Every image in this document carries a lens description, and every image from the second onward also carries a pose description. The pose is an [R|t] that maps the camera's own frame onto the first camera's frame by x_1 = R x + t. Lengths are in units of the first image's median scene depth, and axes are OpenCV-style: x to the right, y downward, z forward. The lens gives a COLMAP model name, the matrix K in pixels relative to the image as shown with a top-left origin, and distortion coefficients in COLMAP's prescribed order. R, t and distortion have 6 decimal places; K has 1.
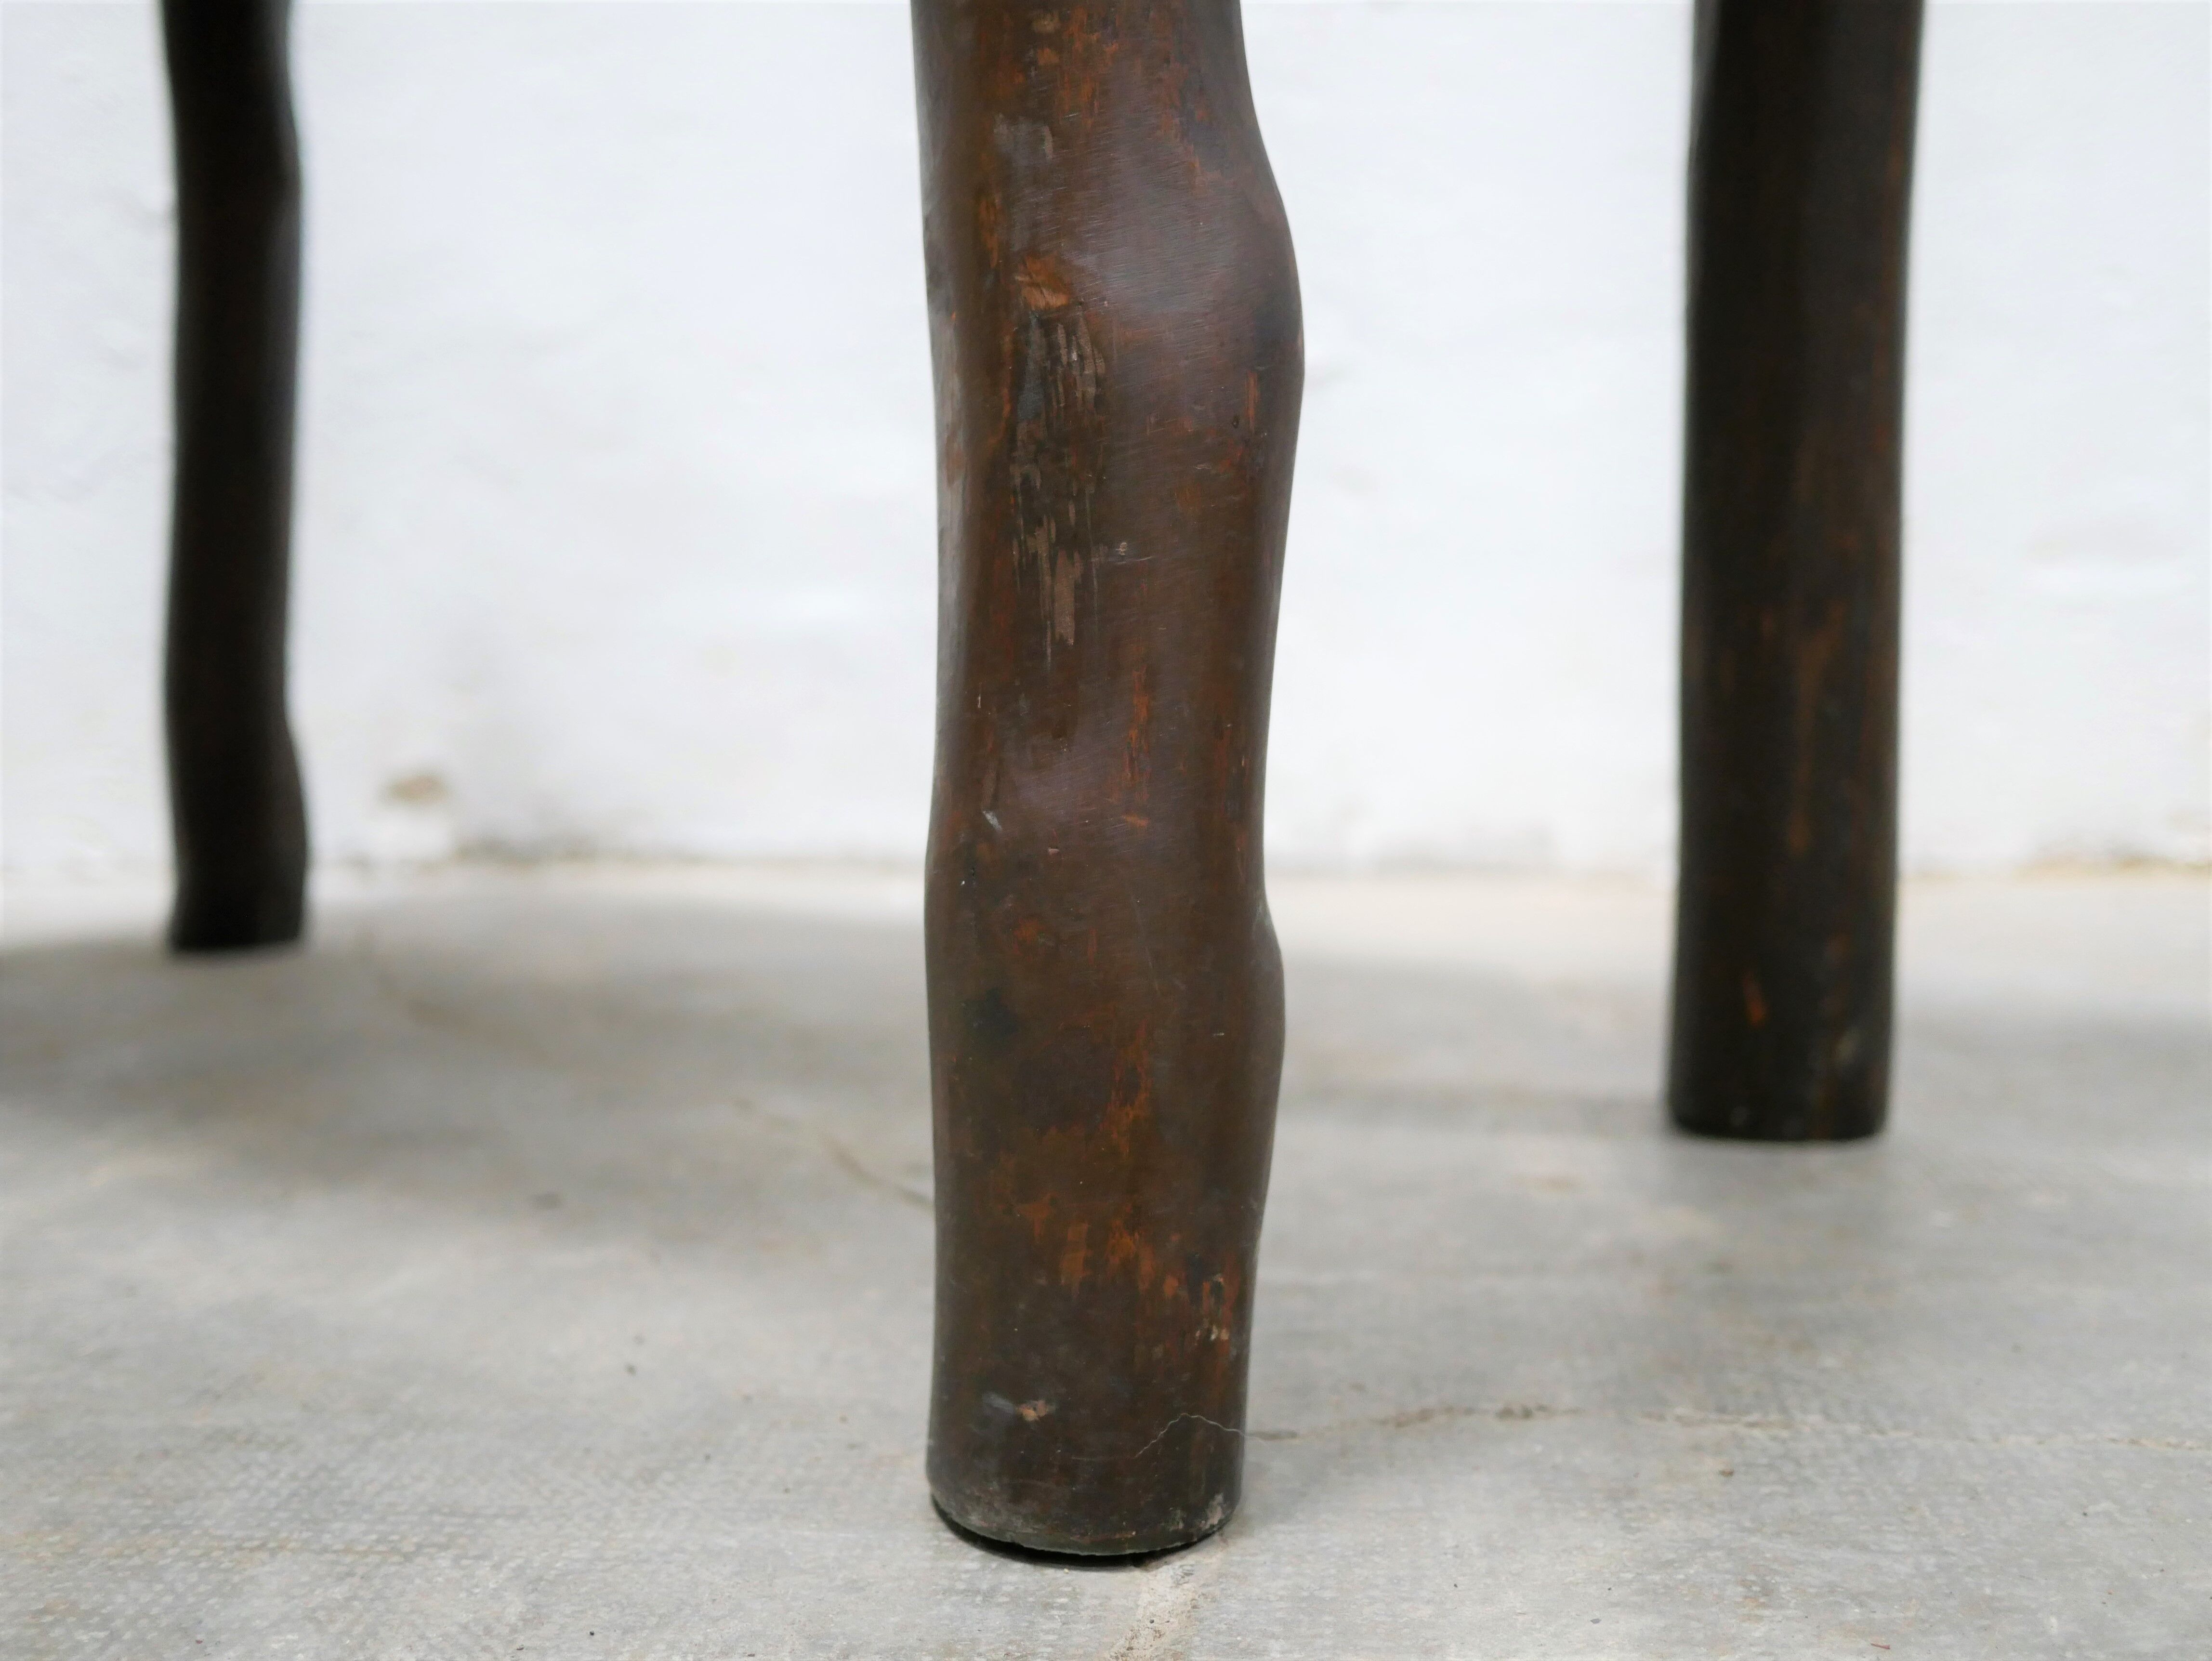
lens RADIAL K [[2501.7, 0, 1103.9], [0, 2501.7, 845.0], [0, 0, 1]] dist [-0.016394, 0.000000]
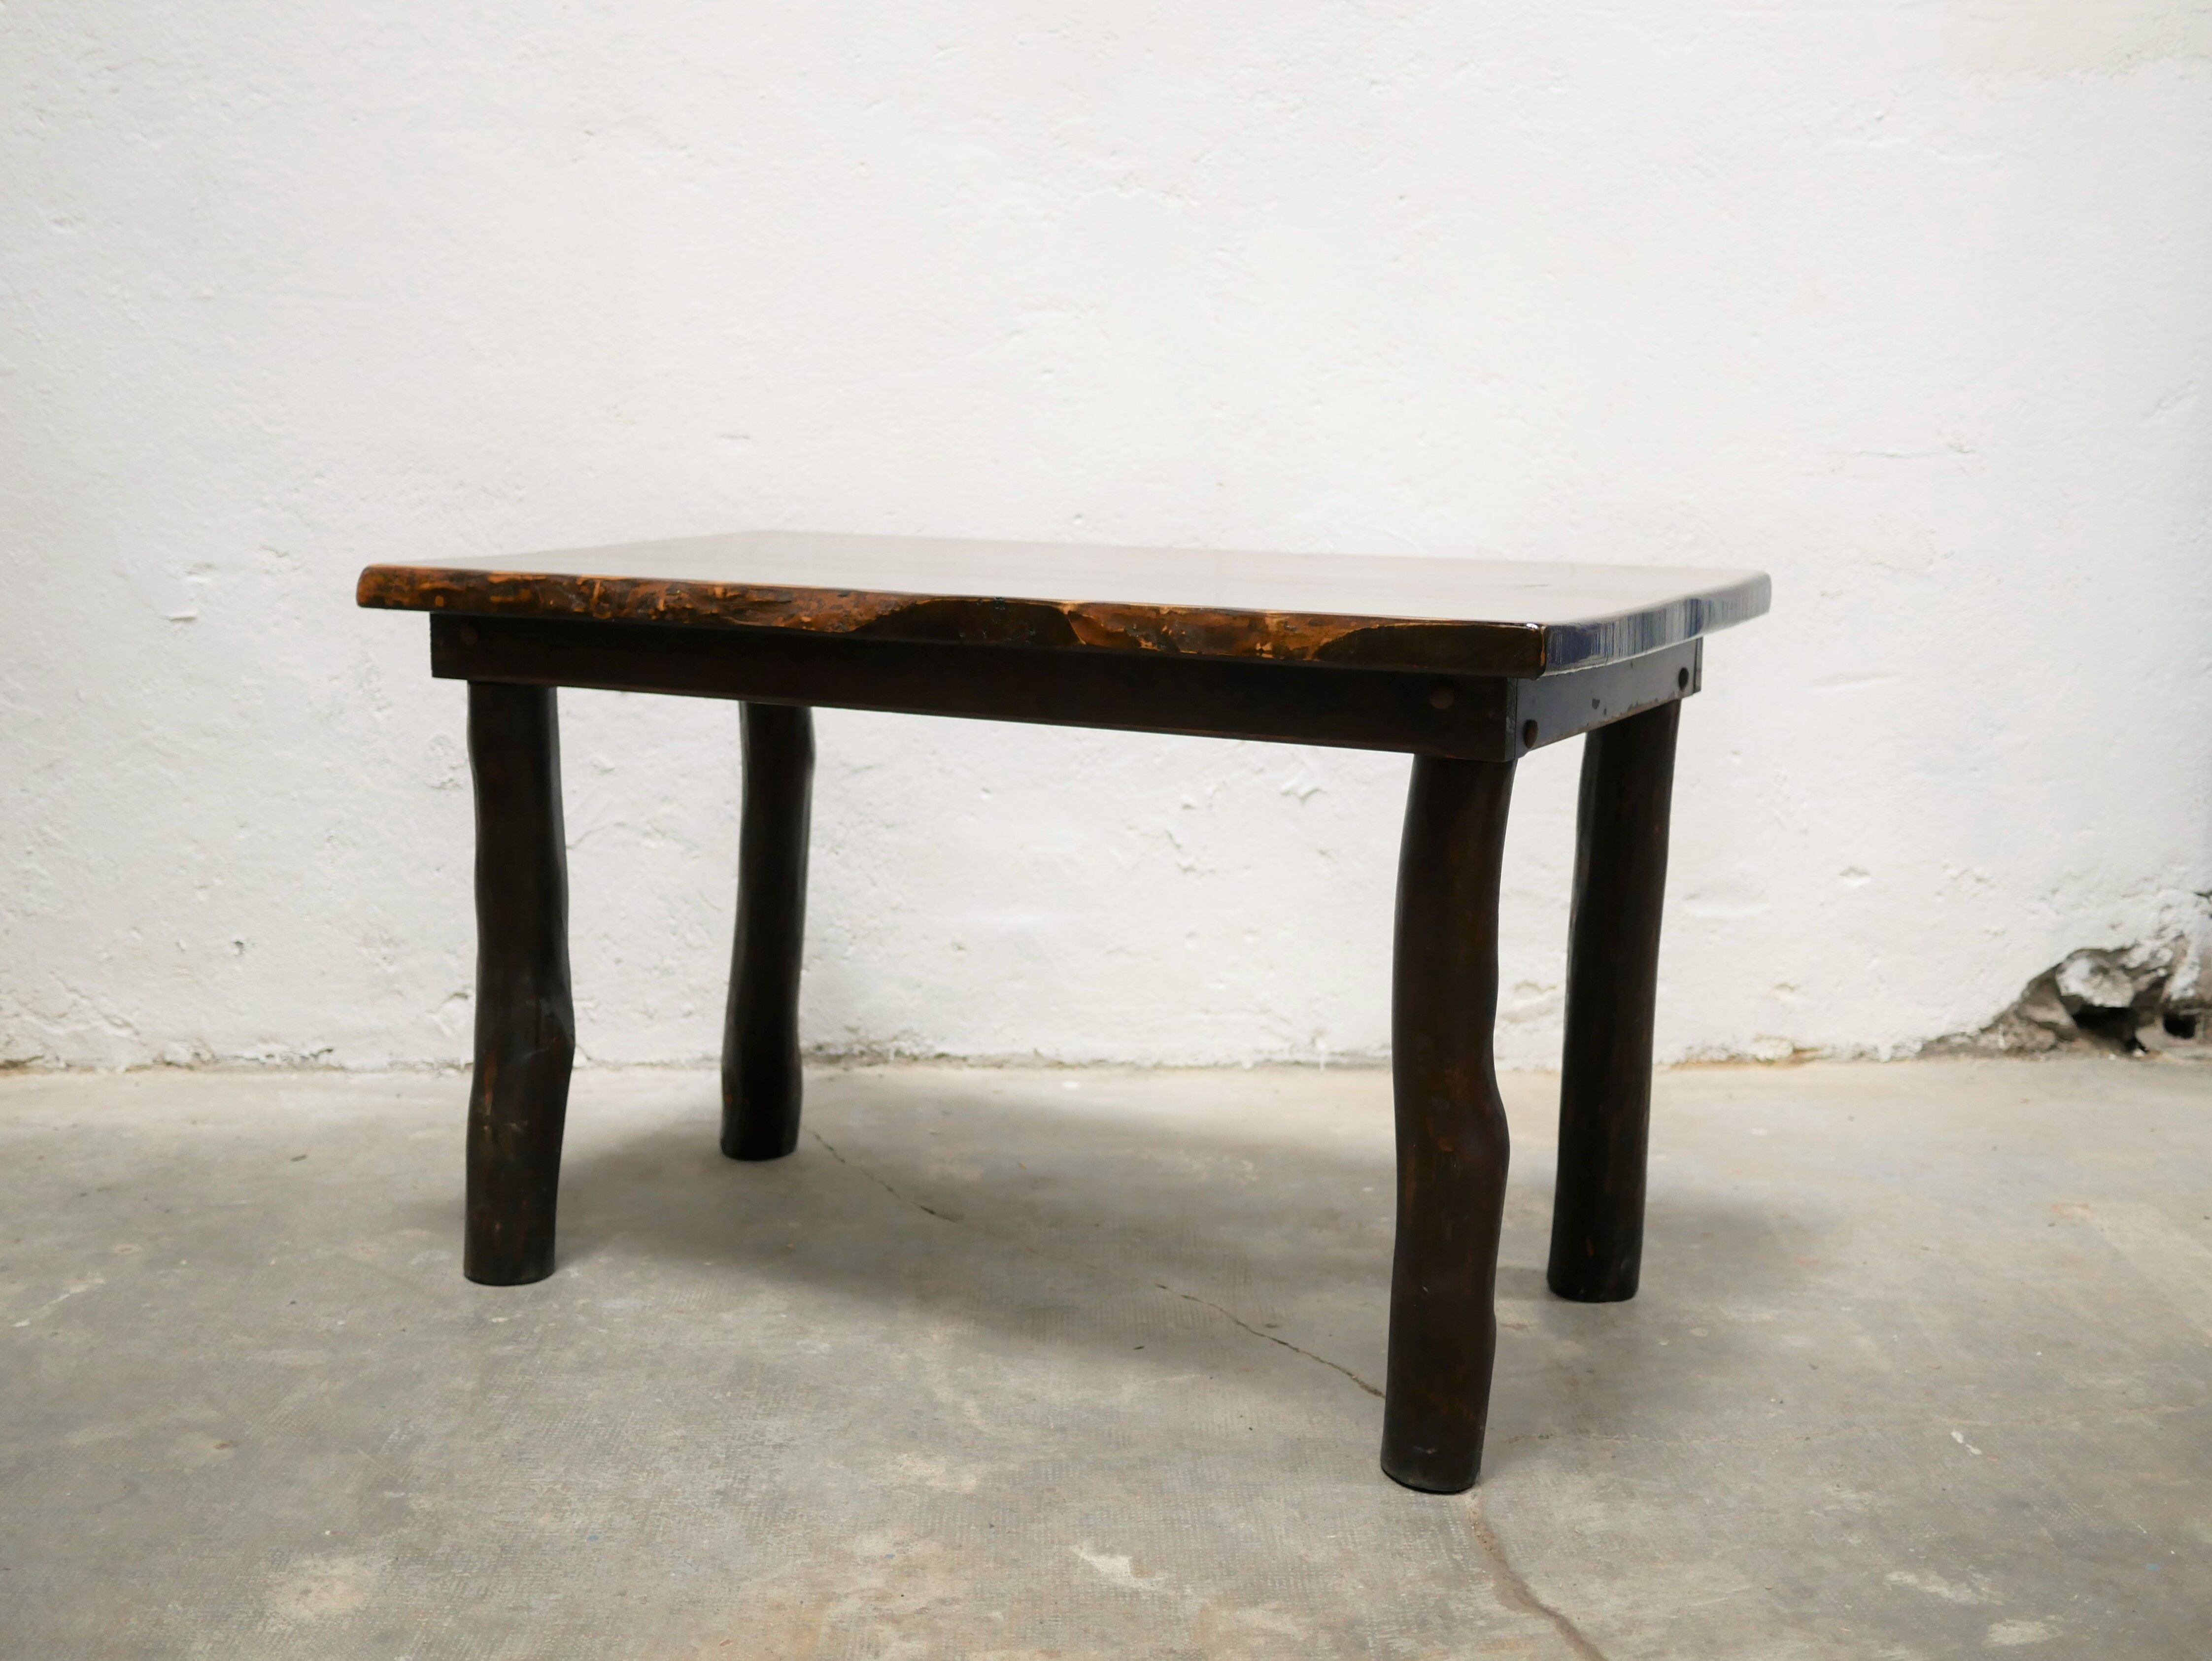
lens RADIAL K [[2555.7, 0, 1106.1], [0, 2555.7, 824.1], [0, 0, 1]] dist [-0.012980, 0.000000]
pose [[0.988860, -0.001407, 0.148842, -0.658483], [-0.008560, 0.997763, 0.066305, -0.577363], [-0.148603, -0.066840, 0.986636, -1.571116]]
